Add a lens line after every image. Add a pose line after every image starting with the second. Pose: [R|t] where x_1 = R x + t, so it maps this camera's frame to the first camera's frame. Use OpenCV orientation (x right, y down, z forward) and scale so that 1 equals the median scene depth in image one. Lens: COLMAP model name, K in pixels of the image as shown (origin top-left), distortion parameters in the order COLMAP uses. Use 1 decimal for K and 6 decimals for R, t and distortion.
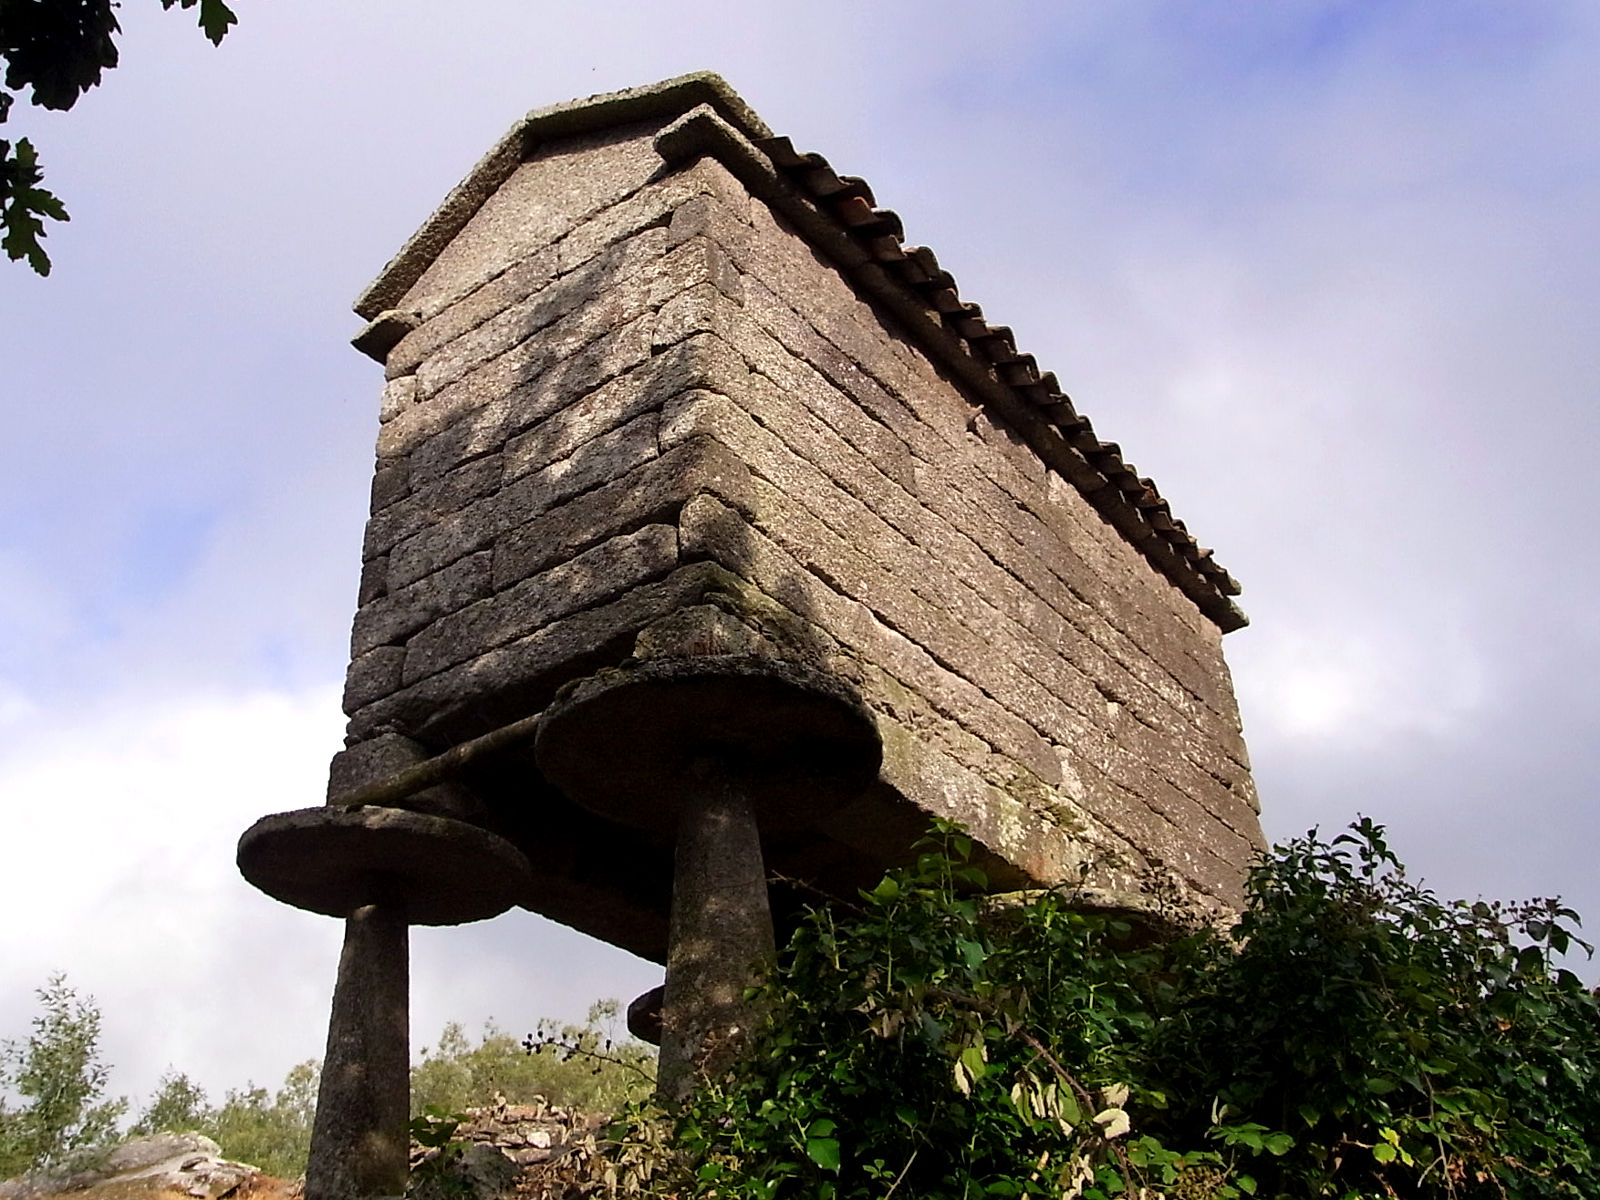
lens RADIAL K [[1333.6, 0, 800.0], [0, 1333.6, 600.0], [0, 0, 1]] dist [-0.012671, -0.003247]
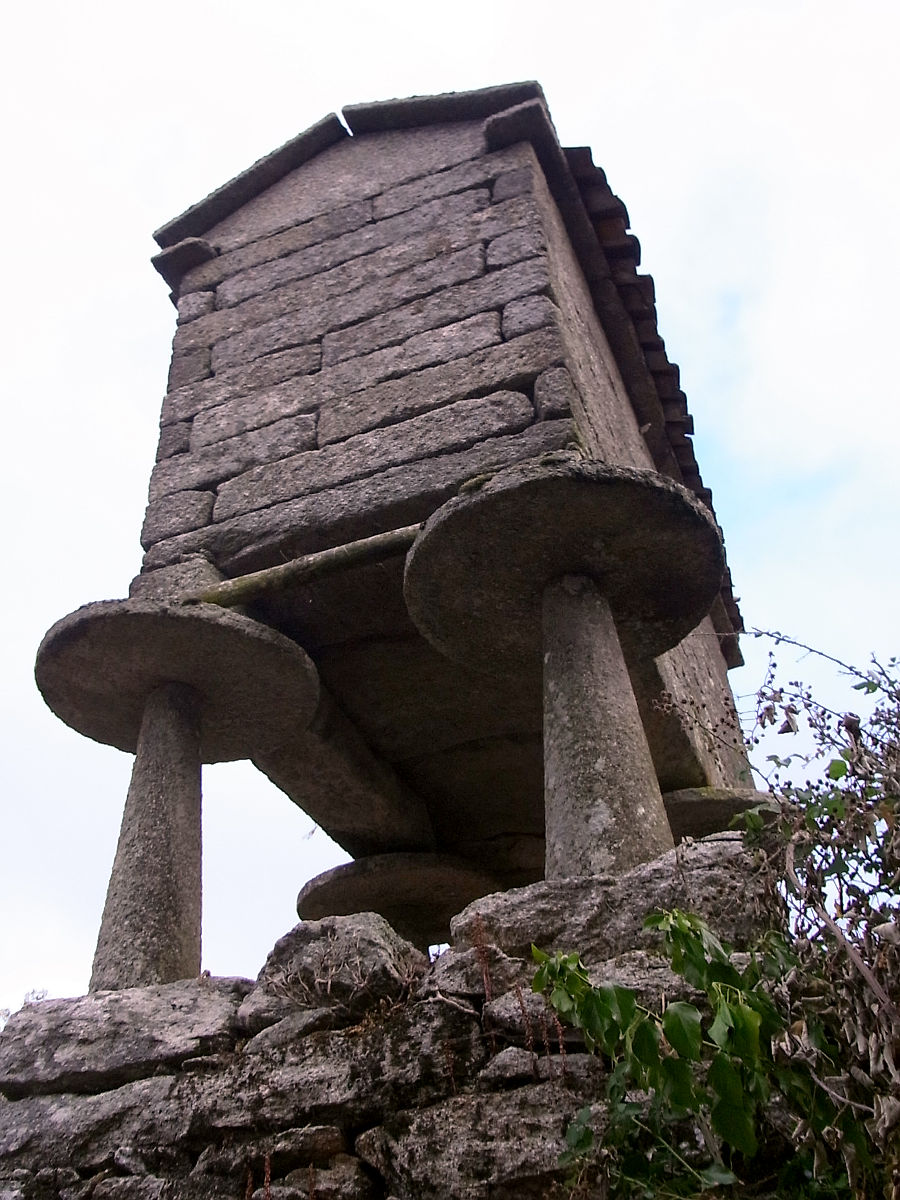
lens RADIAL K [[978.0, 0, 450.0], [0, 978.0, 600.0], [0, 0, 1]] dist [-0.045357, 0.008202]
pose [[0.966764, 0.146818, 0.209314, -0.267181], [-0.119841, 0.983397, -0.136265, 0.206542], [-0.225845, 0.106652, 0.968308, 0.214114]]
